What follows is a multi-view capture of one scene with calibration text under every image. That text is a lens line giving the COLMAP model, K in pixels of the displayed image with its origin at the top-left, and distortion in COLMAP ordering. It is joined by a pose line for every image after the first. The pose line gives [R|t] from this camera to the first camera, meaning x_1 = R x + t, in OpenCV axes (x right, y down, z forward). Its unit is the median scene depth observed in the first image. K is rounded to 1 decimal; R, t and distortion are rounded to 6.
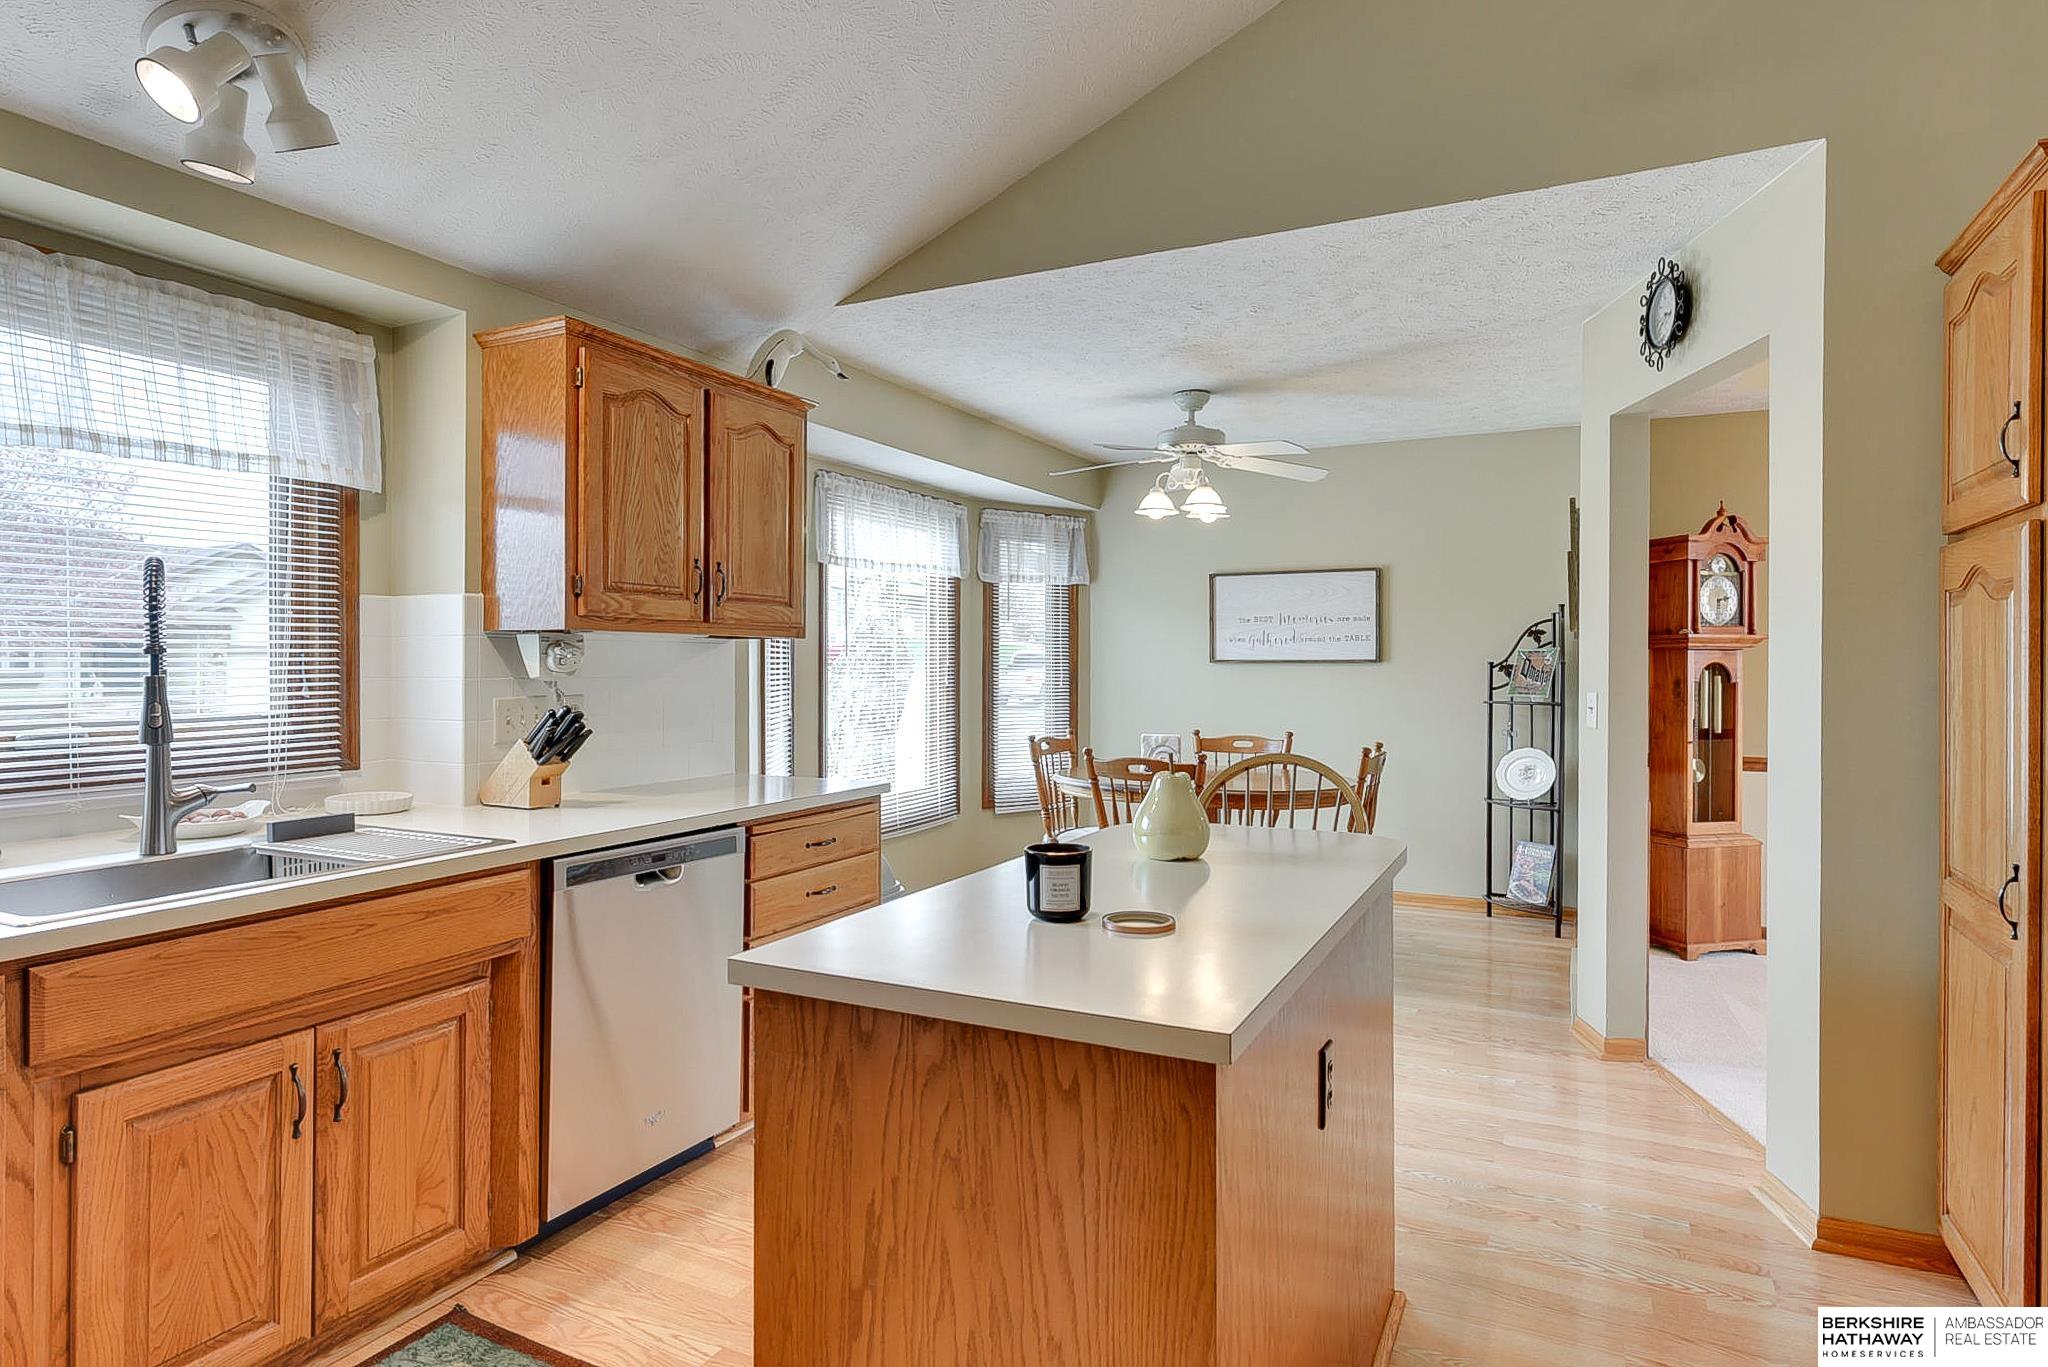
lens RADIAL K [[1071.0, 0, 1017.1], [0, 1071.0, 652.3], [0, 0, 1]] dist [0.002733, -0.000143]
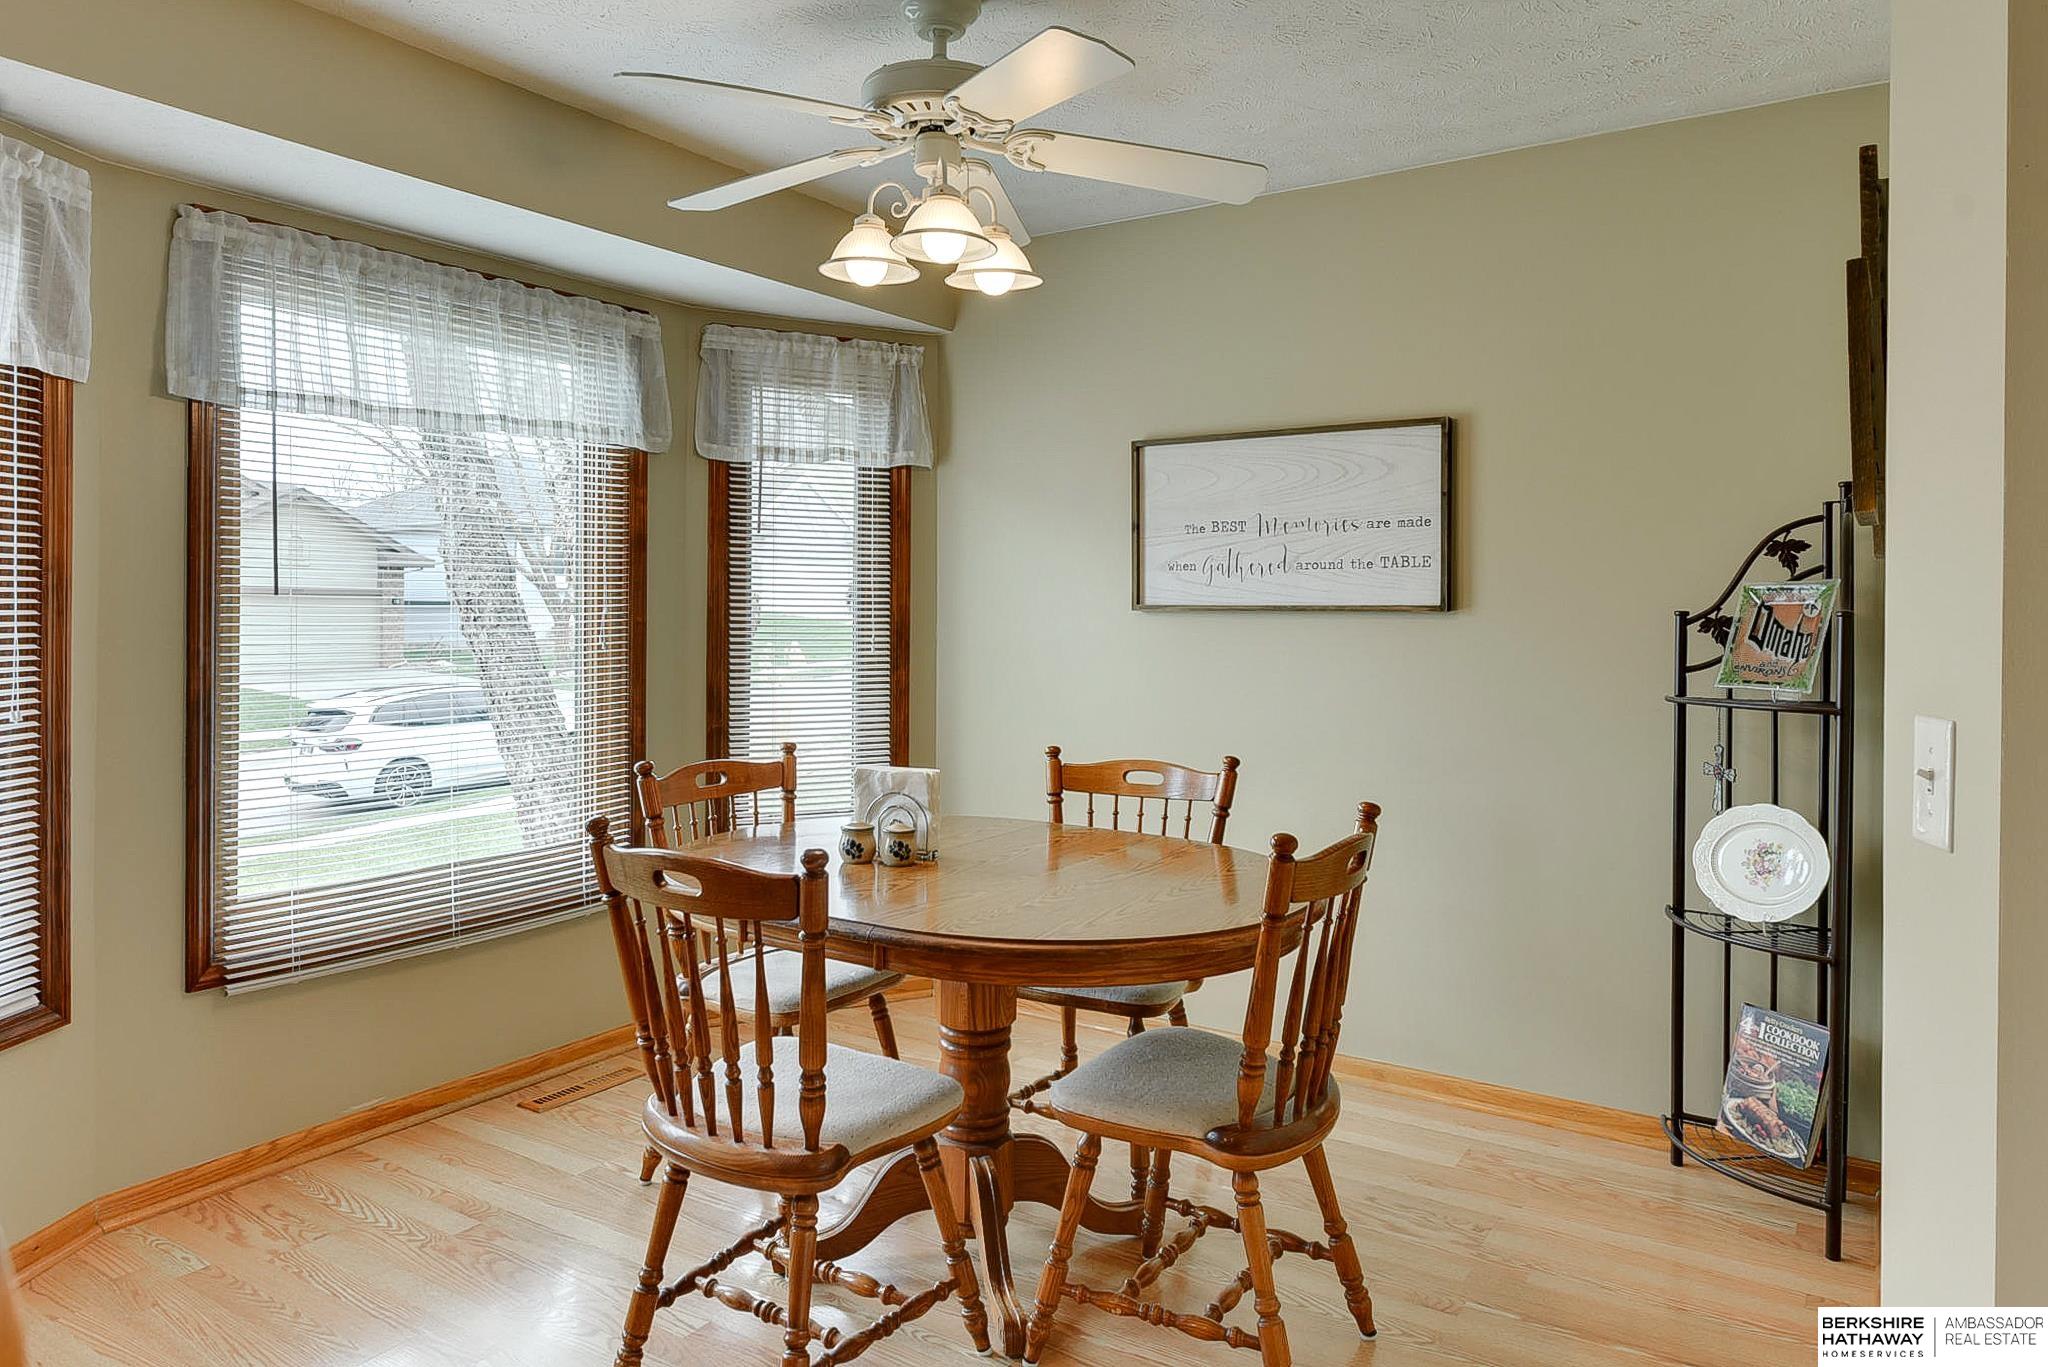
lens RADIAL K [[1261.3, 0, 1013.0], [0, 1261.3, 594.6], [0, 0, 1]] dist [-0.002181, -0.001981]
pose [[0.992704, 0.002668, -0.120549, 0.224743], [-0.002901, 0.999994, -0.001762, 0.003751], [0.120544, 0.002098, 0.992706, 0.433685]]
